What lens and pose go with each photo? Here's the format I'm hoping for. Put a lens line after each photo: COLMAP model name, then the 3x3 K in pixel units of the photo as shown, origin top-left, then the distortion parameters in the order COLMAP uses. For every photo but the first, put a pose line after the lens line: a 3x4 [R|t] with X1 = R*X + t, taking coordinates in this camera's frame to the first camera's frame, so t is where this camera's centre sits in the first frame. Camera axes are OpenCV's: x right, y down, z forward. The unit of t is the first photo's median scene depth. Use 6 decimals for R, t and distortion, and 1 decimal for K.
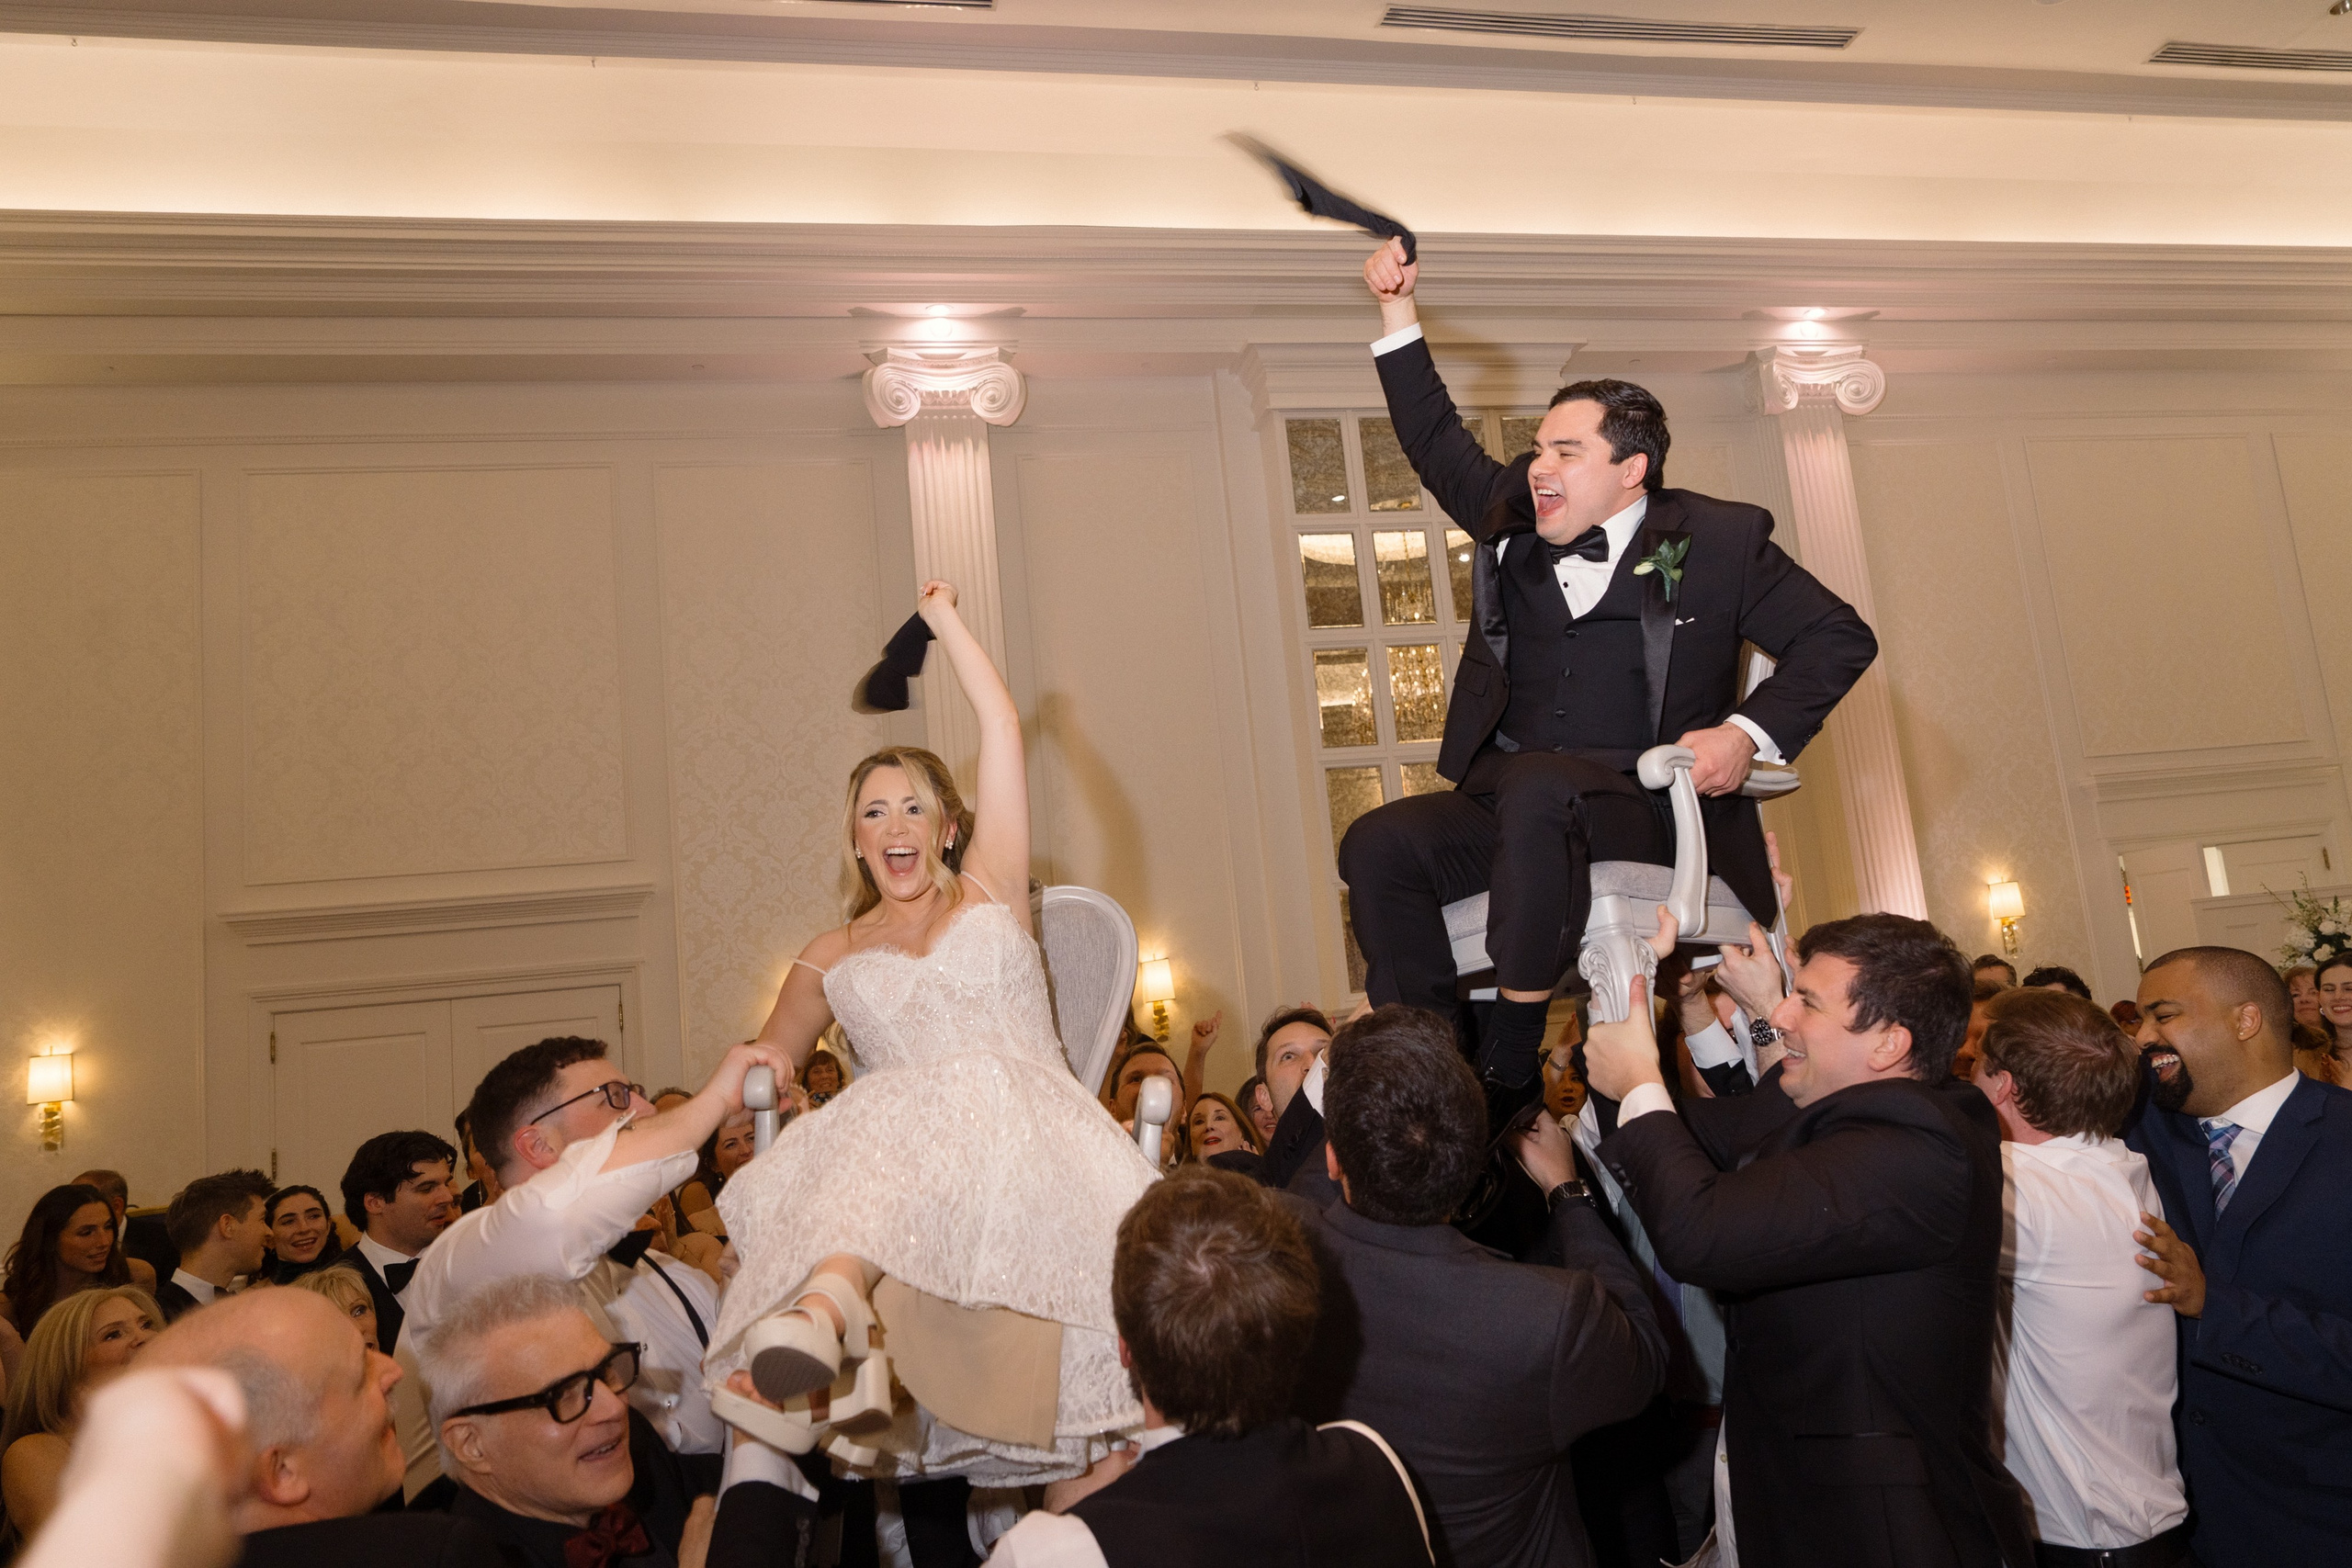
lens RADIAL K [[1650.4, 0, 1183.4], [0, 1650.4, 804.3], [0, 0, 1]] dist [-0.008292, 0.008584]
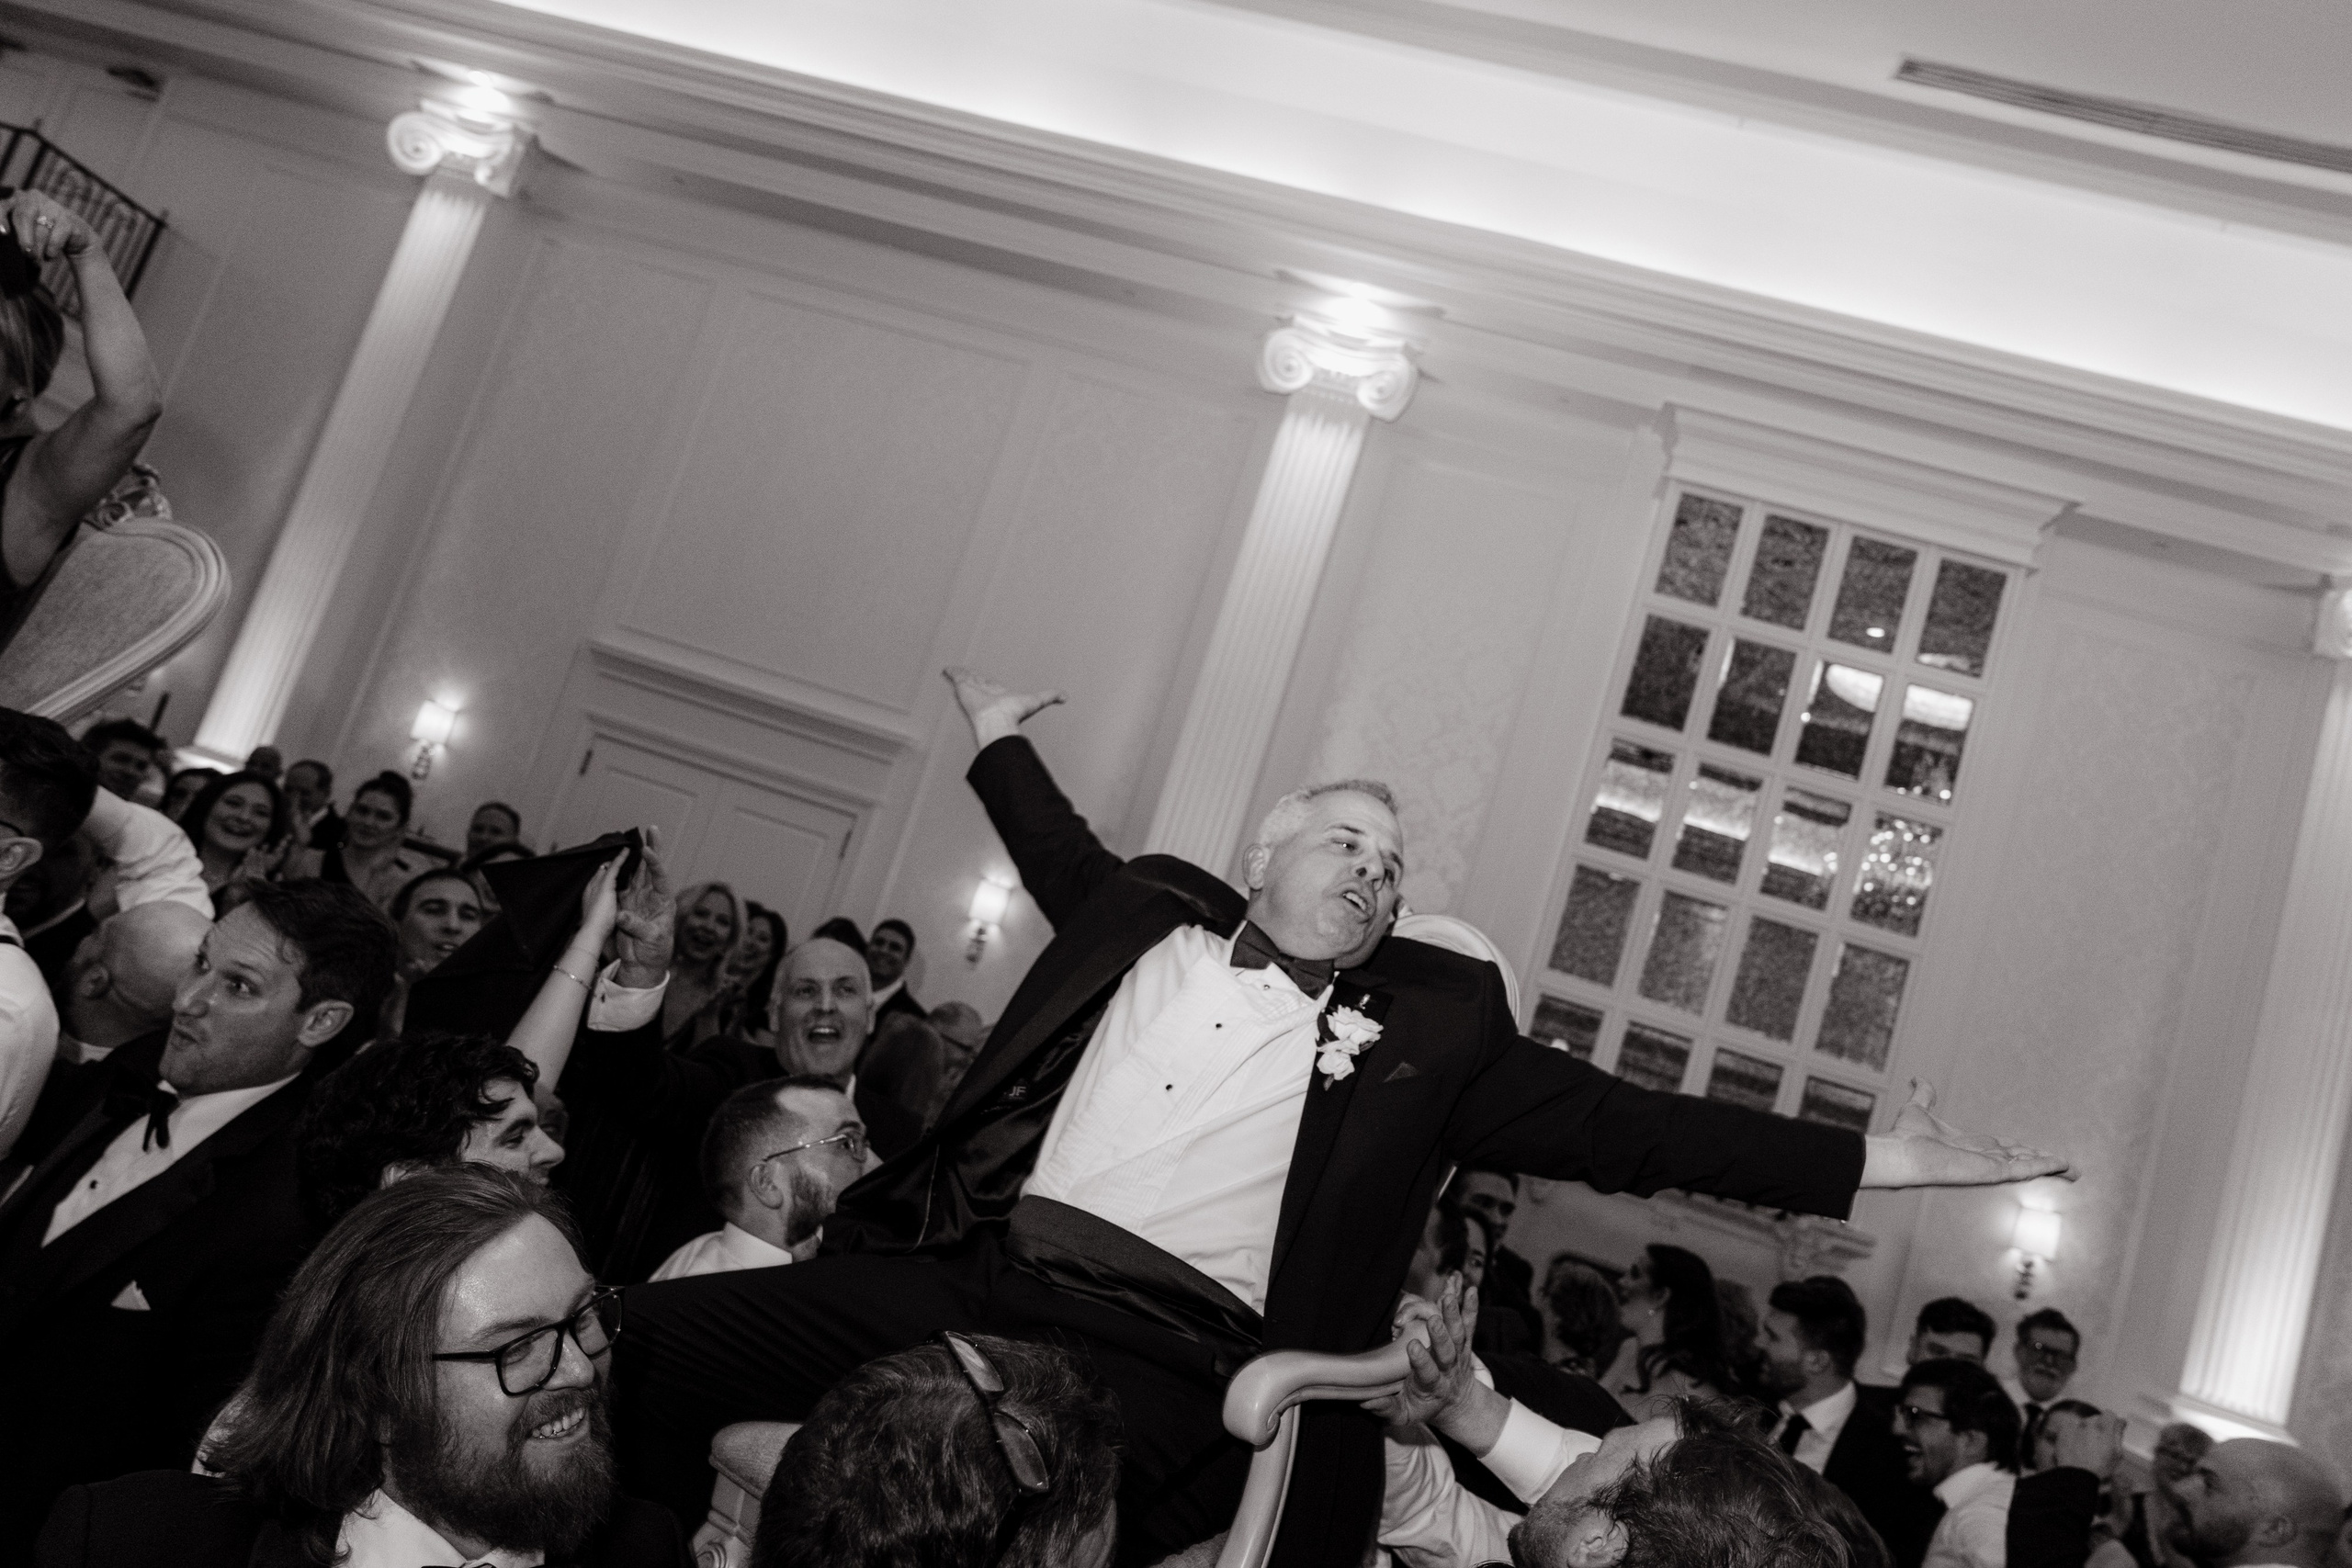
lens RADIAL K [[1650.4, 0, 1231.4], [0, 1650.4, 827.9], [0, 0, 1]] dist [-0.008292, 0.008584]
pose [[0.858903, 0.335232, -0.387176, 0.272683], [-0.342765, 0.937994, 0.051768, -0.022596], [0.380523, 0.088247, 0.920551, 0.089081]]
